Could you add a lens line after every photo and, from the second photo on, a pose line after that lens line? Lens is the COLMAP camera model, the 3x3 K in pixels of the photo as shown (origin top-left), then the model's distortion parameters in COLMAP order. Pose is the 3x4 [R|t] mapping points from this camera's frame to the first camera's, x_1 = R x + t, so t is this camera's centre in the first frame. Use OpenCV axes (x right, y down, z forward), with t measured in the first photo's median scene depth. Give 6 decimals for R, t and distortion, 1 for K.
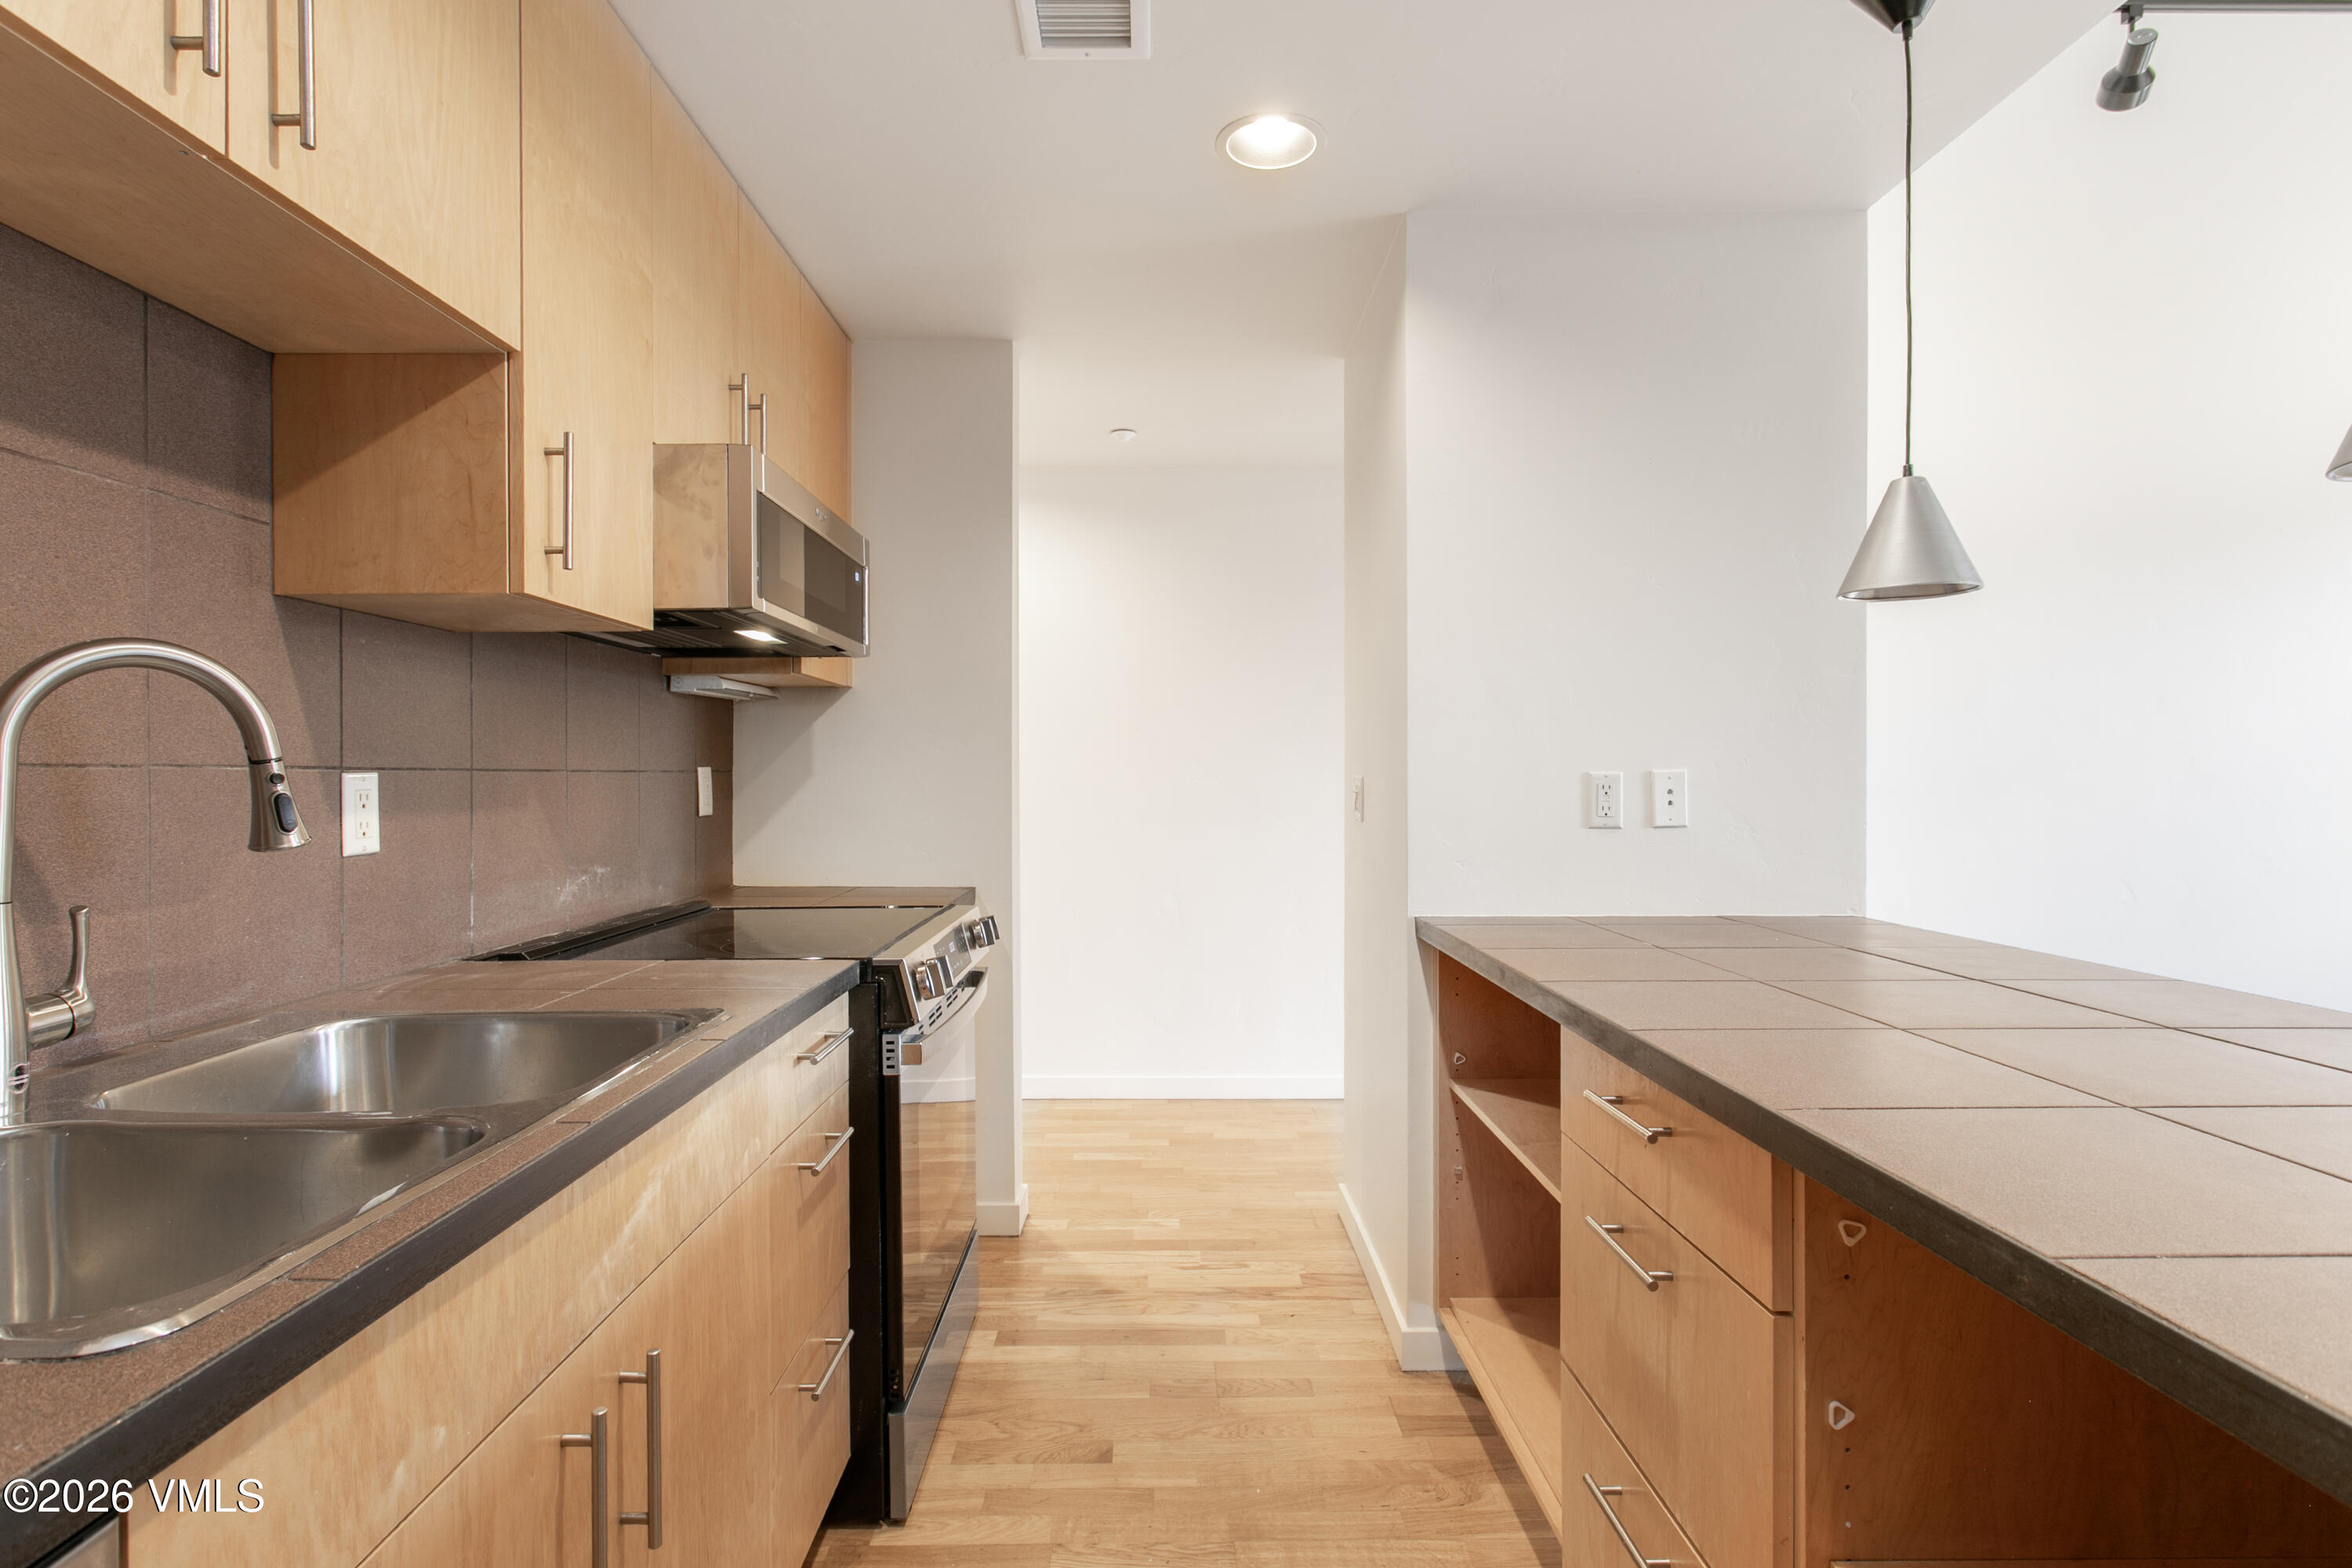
lens RADIAL K [[1192.0, 0, 1137.7], [0, 1192.0, 784.8], [0, 0, 1]] dist [0.000000, -0.000027]
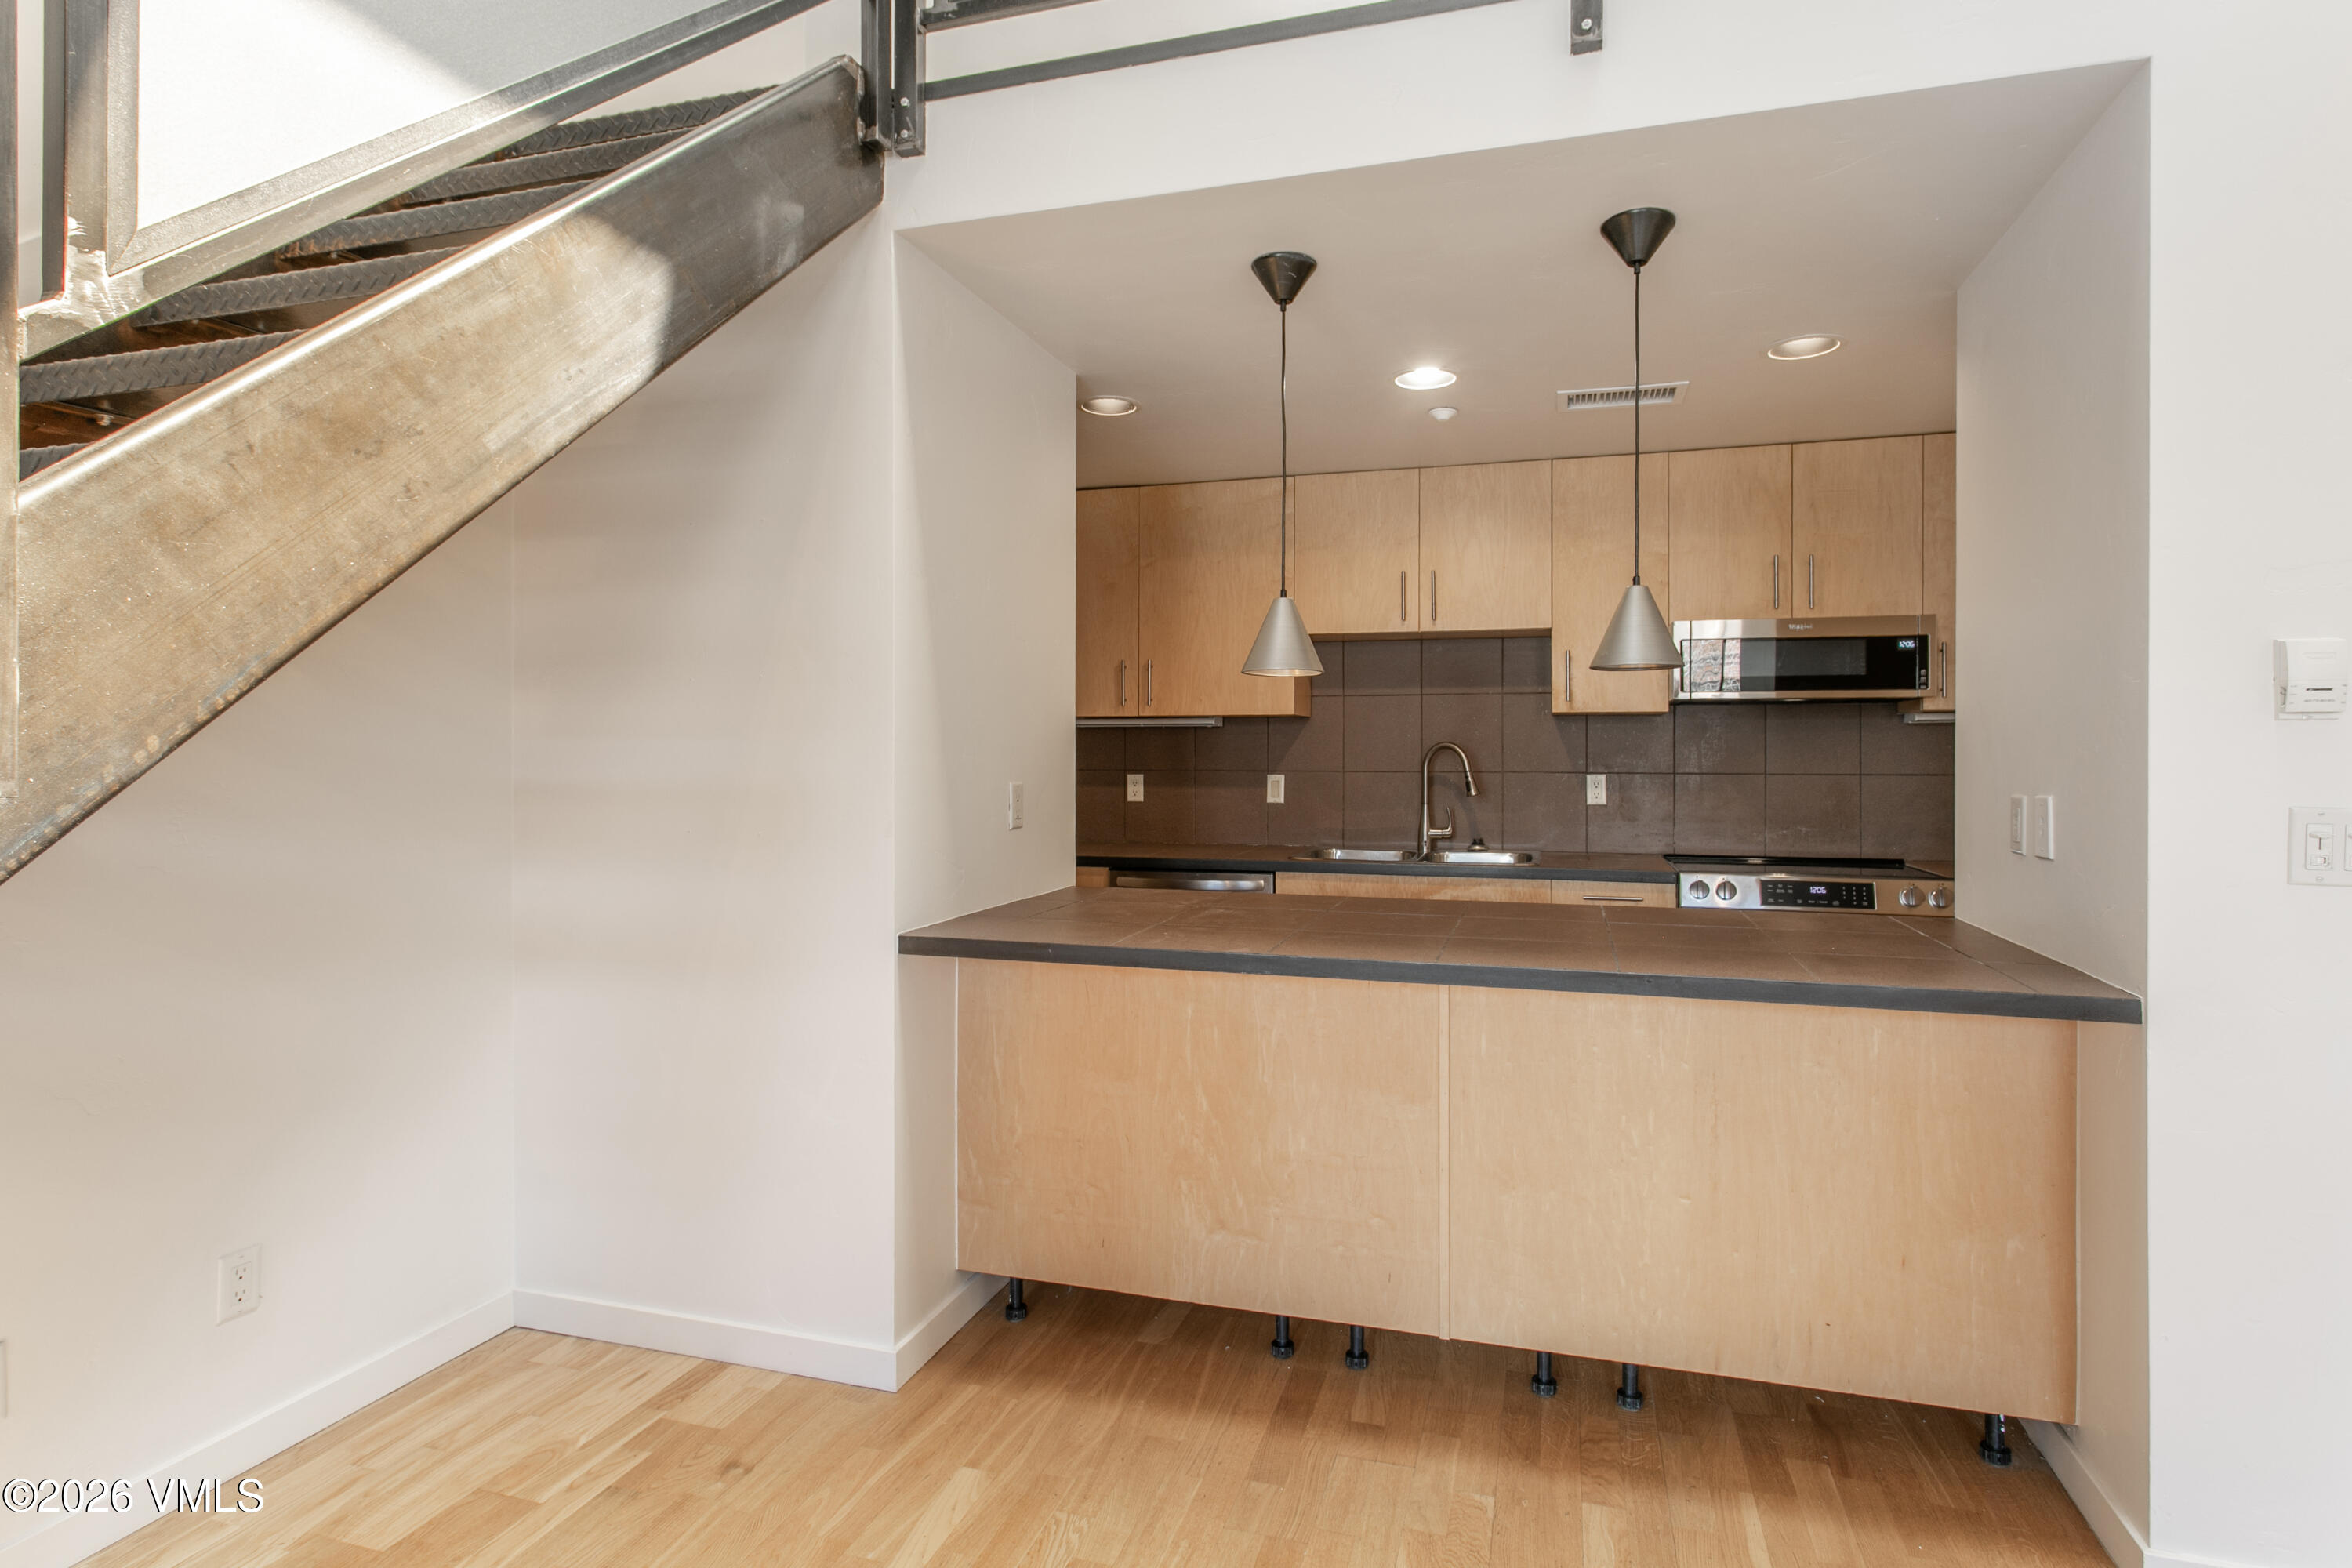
lens RADIAL K [[1154.3, 0, 1244.9], [0, 1154.3, 751.4], [0, 0, 1]] dist [-0.000811, -0.000143]
pose [[-0.255535, -0.000180, -0.966800, 2.015840], [-0.009423, 0.999953, 0.002304, -0.058529], [0.966754, 0.009699, -0.255525, 0.864880]]
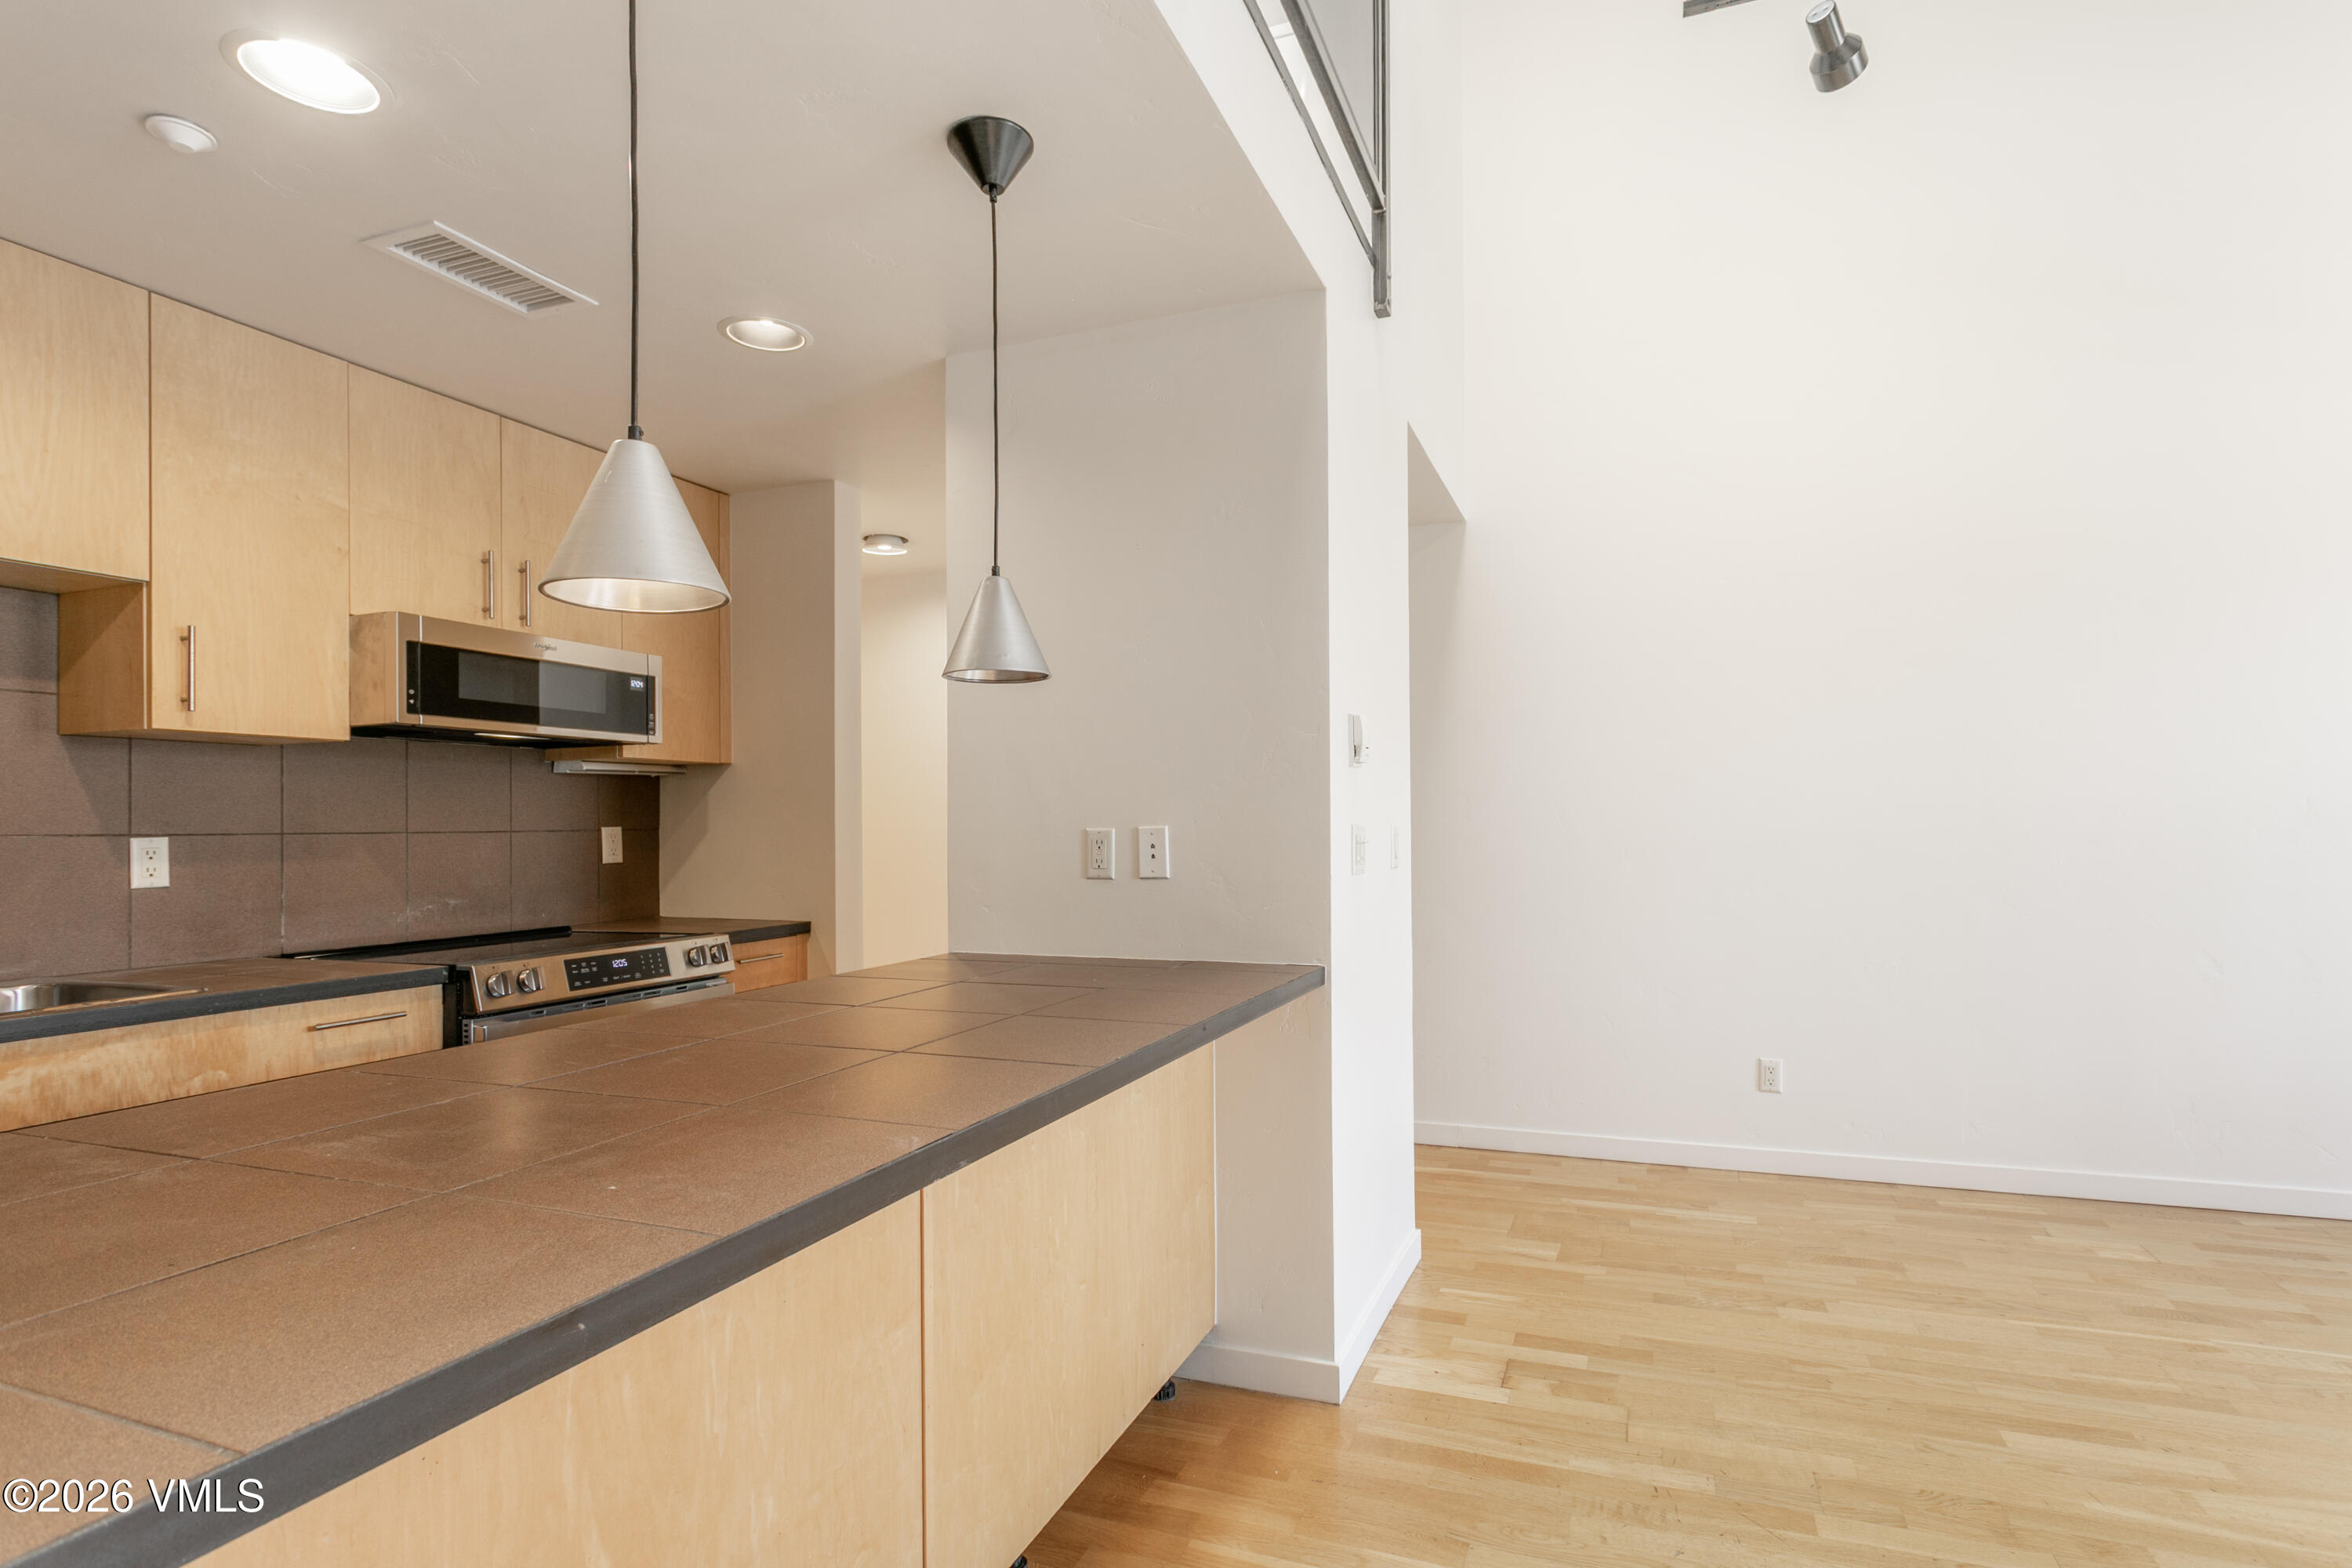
lens RADIAL K [[1151.8, 0, 1183.6], [0, 1151.8, 815.7], [0, 0, 1]] dist [0.002579, 0.000959]
pose [[0.933628, -0.009870, -0.358107, 1.195481], [0.005014, 0.999882, -0.014488, -0.009490], [0.358208, 0.011730, 0.933568, 0.028523]]
